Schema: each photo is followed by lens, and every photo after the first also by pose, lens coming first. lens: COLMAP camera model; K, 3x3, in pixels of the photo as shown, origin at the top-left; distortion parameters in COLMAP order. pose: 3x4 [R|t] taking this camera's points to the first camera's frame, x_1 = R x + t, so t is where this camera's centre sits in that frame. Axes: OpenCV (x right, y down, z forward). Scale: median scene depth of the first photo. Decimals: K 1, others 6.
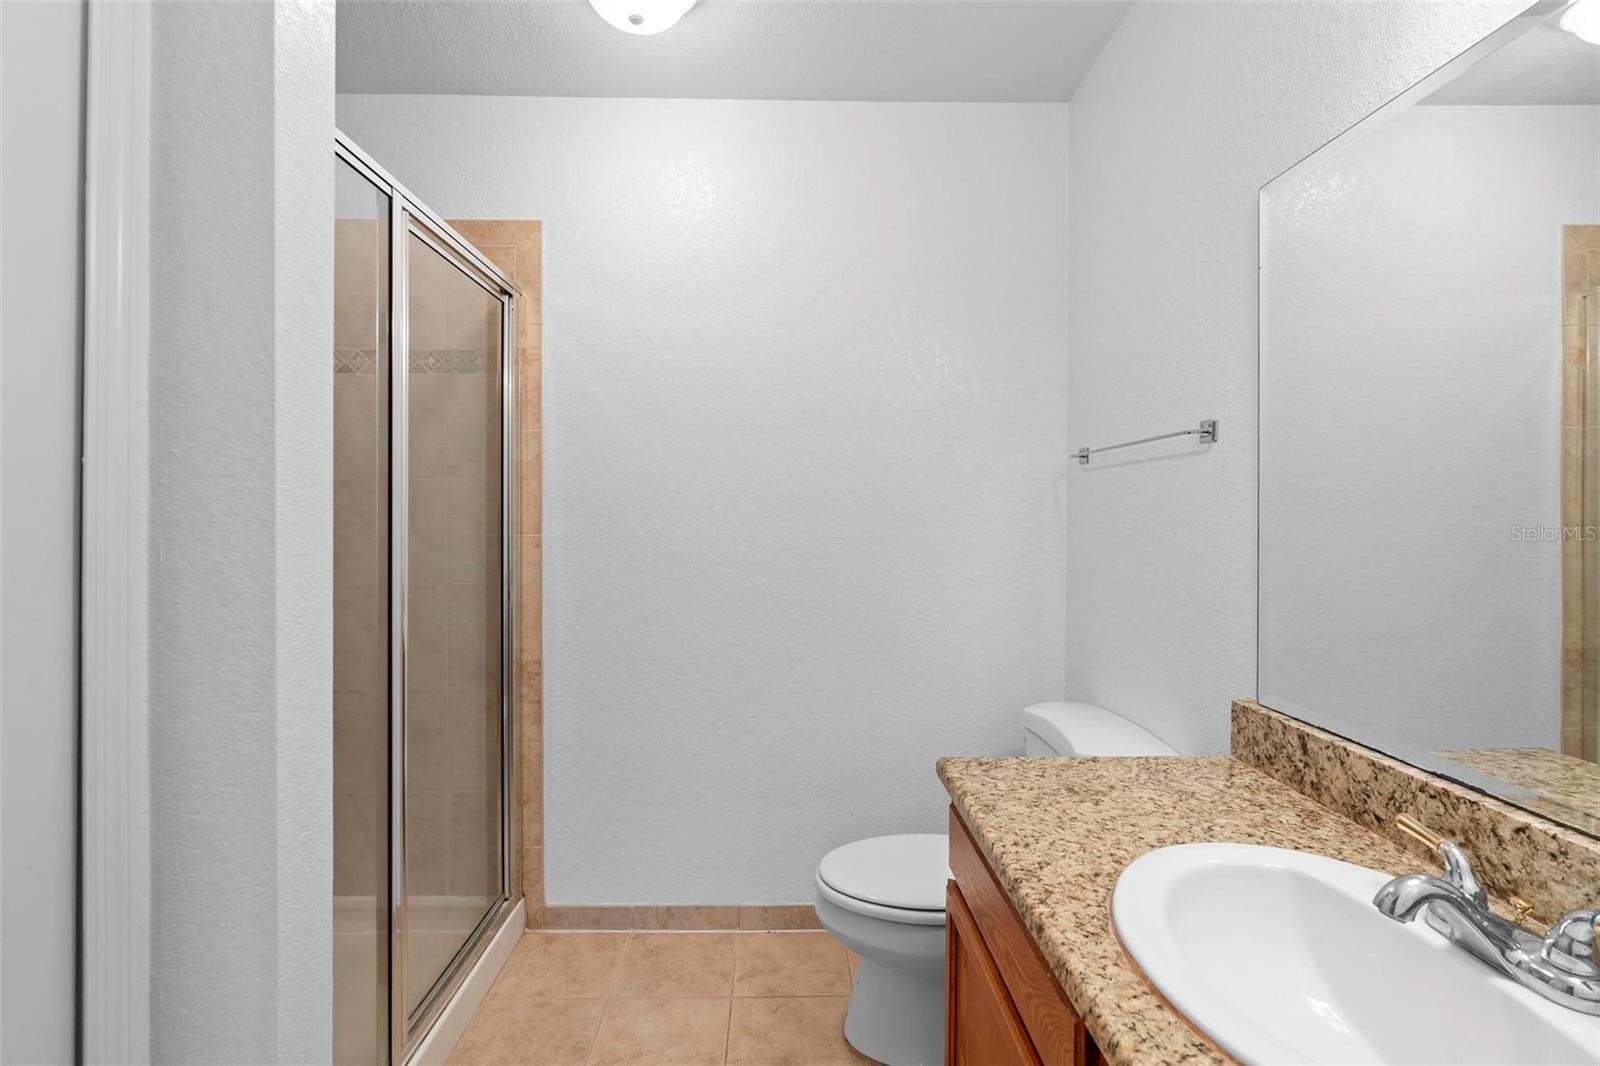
lens RADIAL K [[727.5, 0, 798.5], [0, 727.5, 517.3], [0, 0, 1]] dist [-0.013261, 0.004164]
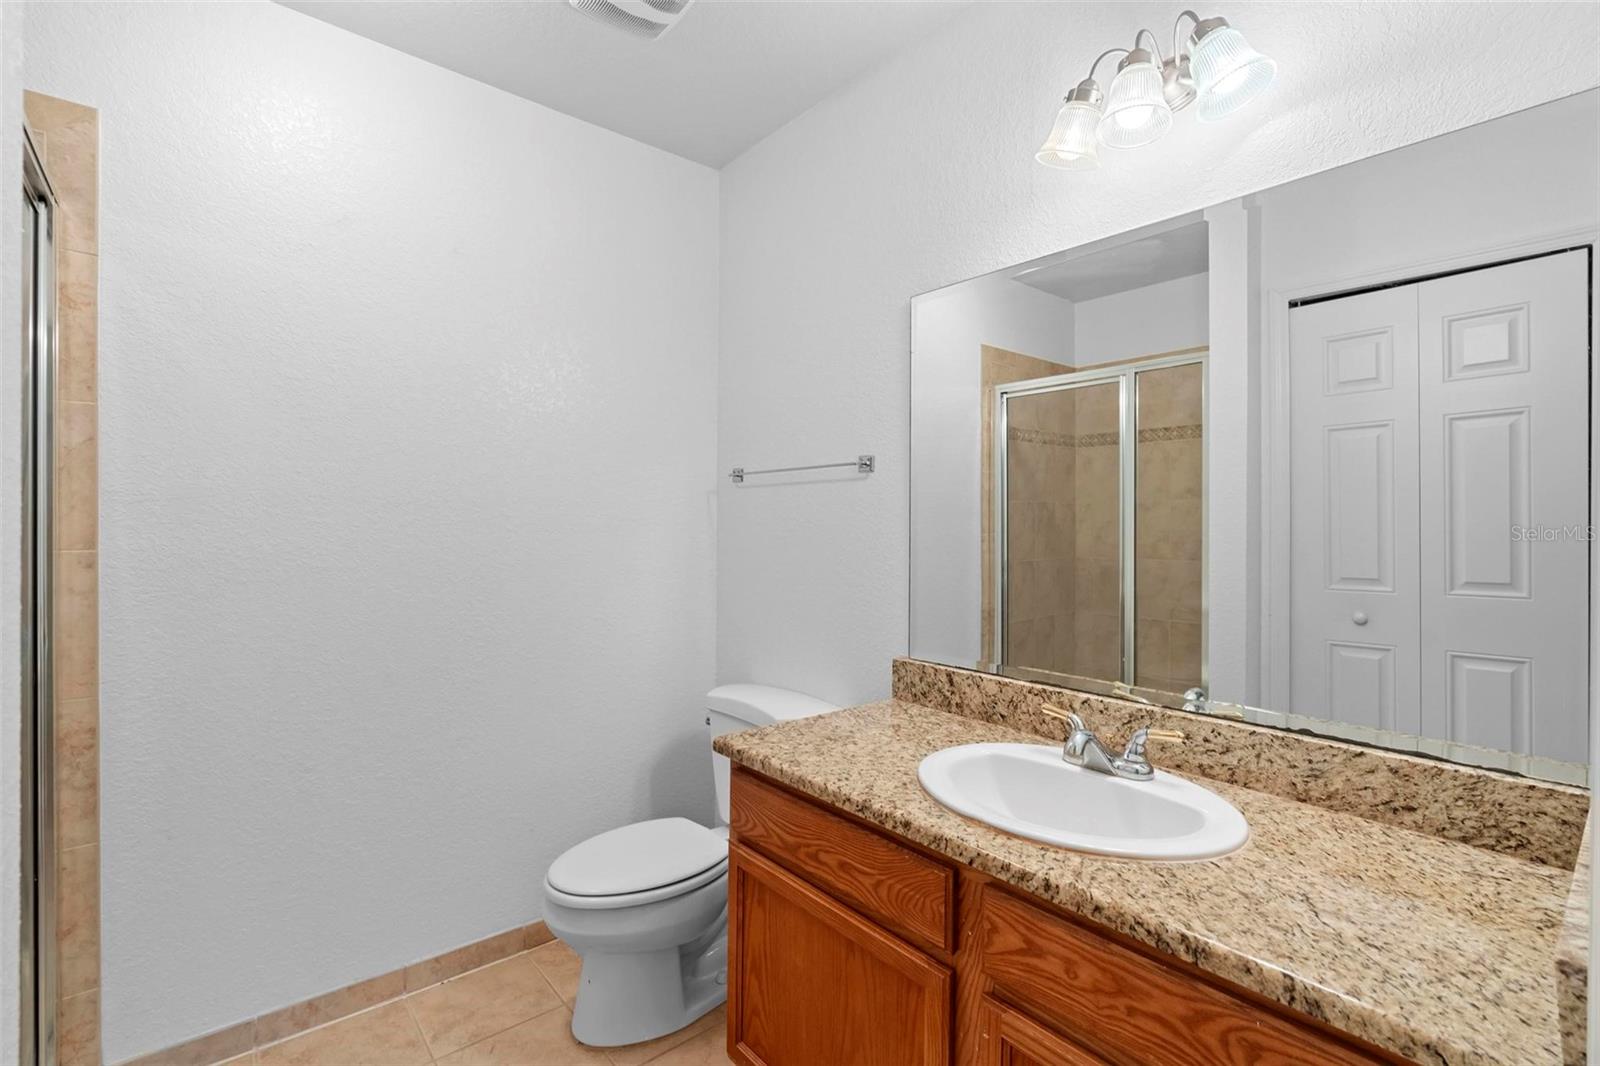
lens RADIAL K [[727.5, 0, 786.8], [0, 727.5, 527.1], [0, 0, 1]] dist [-0.013261, 0.004164]
pose [[0.777461, 0.001945, 0.628928, -0.339718], [-0.001873, 0.999998, -0.000777, 0.000501], [-0.628928, -0.000574, 0.777463, 0.030182]]
